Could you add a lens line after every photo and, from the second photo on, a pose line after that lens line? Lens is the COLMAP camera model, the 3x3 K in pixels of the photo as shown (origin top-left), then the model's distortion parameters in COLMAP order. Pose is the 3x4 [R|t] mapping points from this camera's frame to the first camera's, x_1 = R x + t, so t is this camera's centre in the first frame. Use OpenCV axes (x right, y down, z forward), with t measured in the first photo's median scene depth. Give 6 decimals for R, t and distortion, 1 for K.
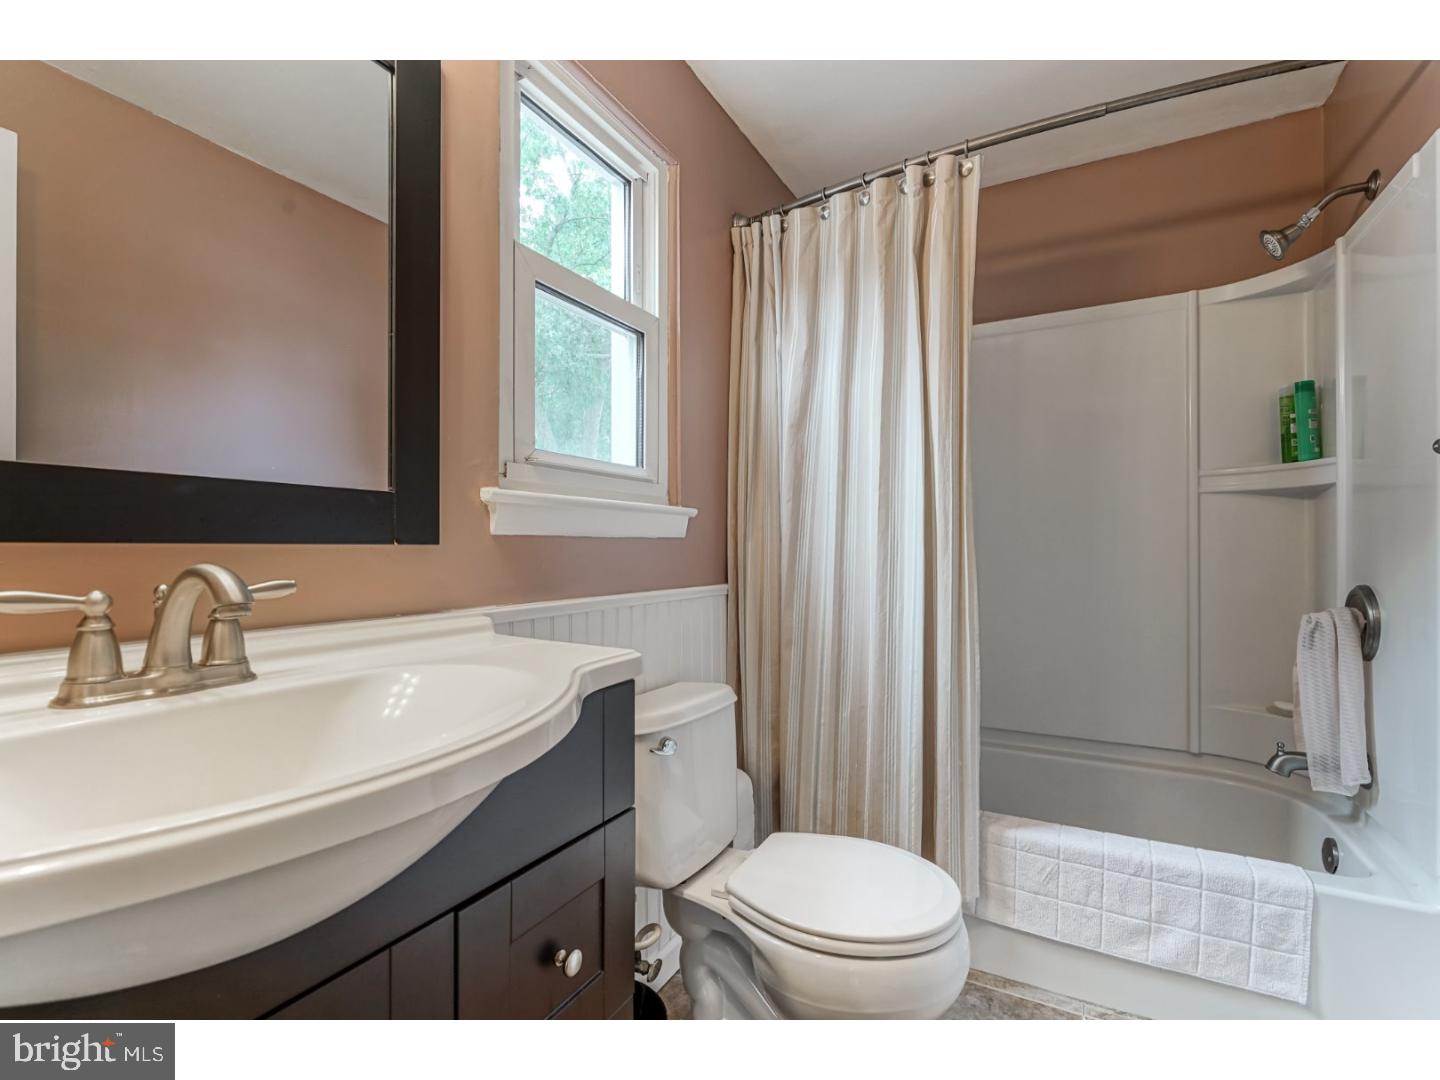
lens RADIAL K [[660.2, 0, 718.1], [0, 660.2, 541.7], [0, 0, 1]] dist [-0.003794, 0.002033]
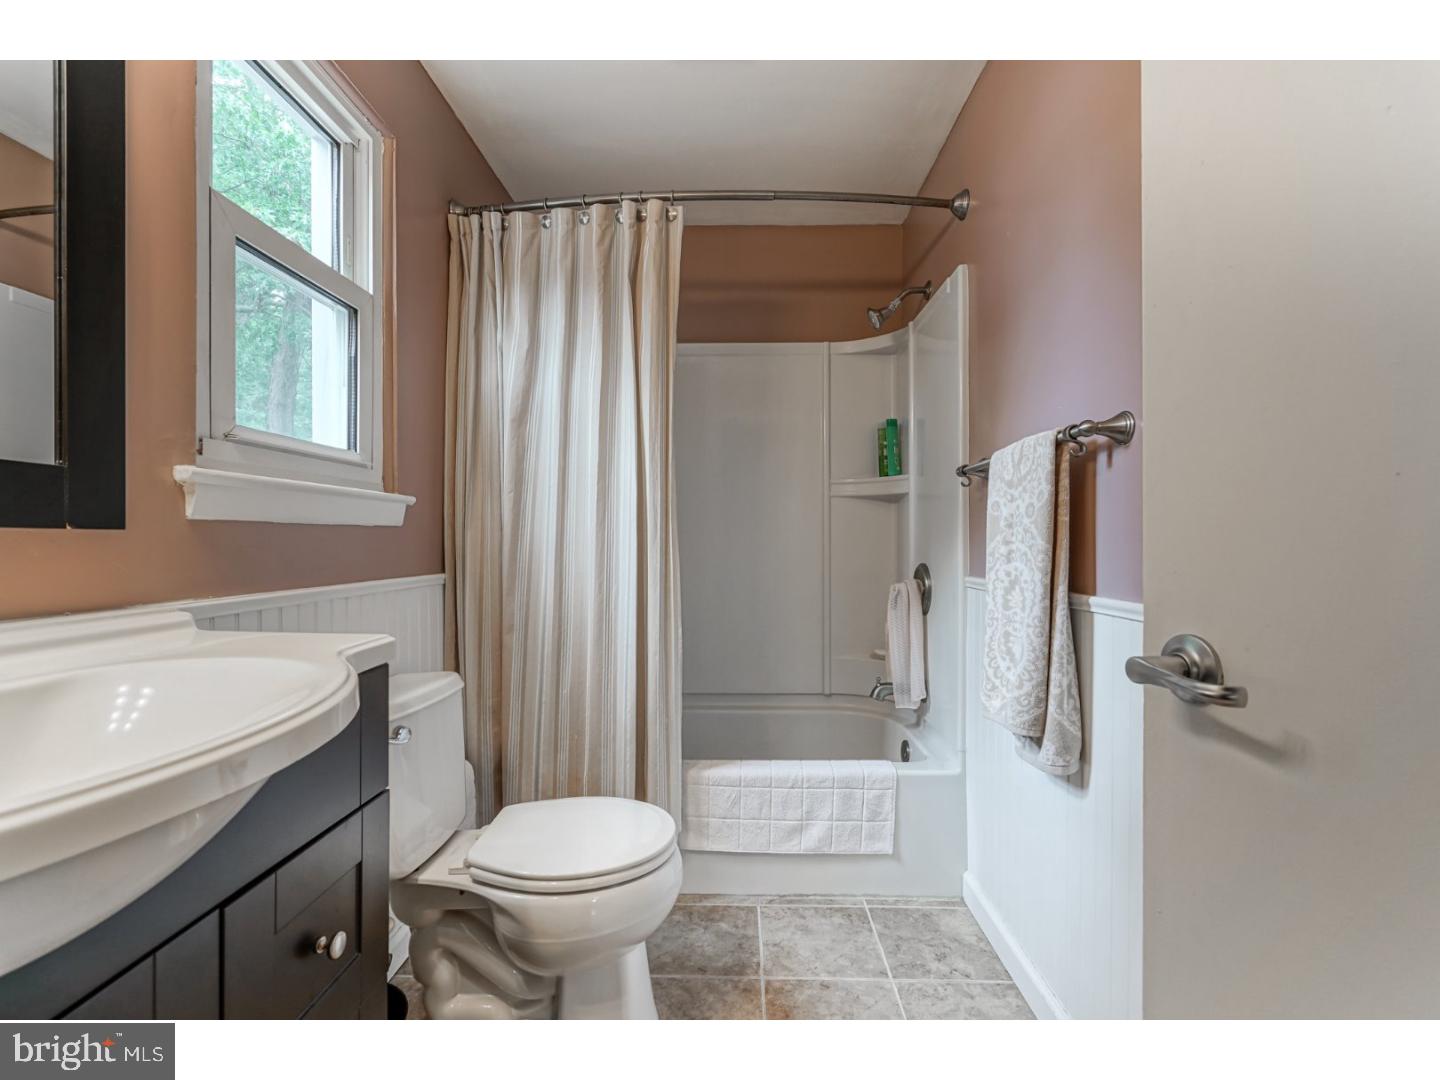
lens RADIAL K [[659.8, 0, 734.6], [0, 659.8, 526.4], [0, 0, 1]] dist [-0.001237, 0.000686]
pose [[0.879302, 0.010604, 0.476146, -0.083736], [-0.005230, 0.999907, -0.012610, 0.004376], [-0.476235, 0.008598, 0.879276, -0.086951]]
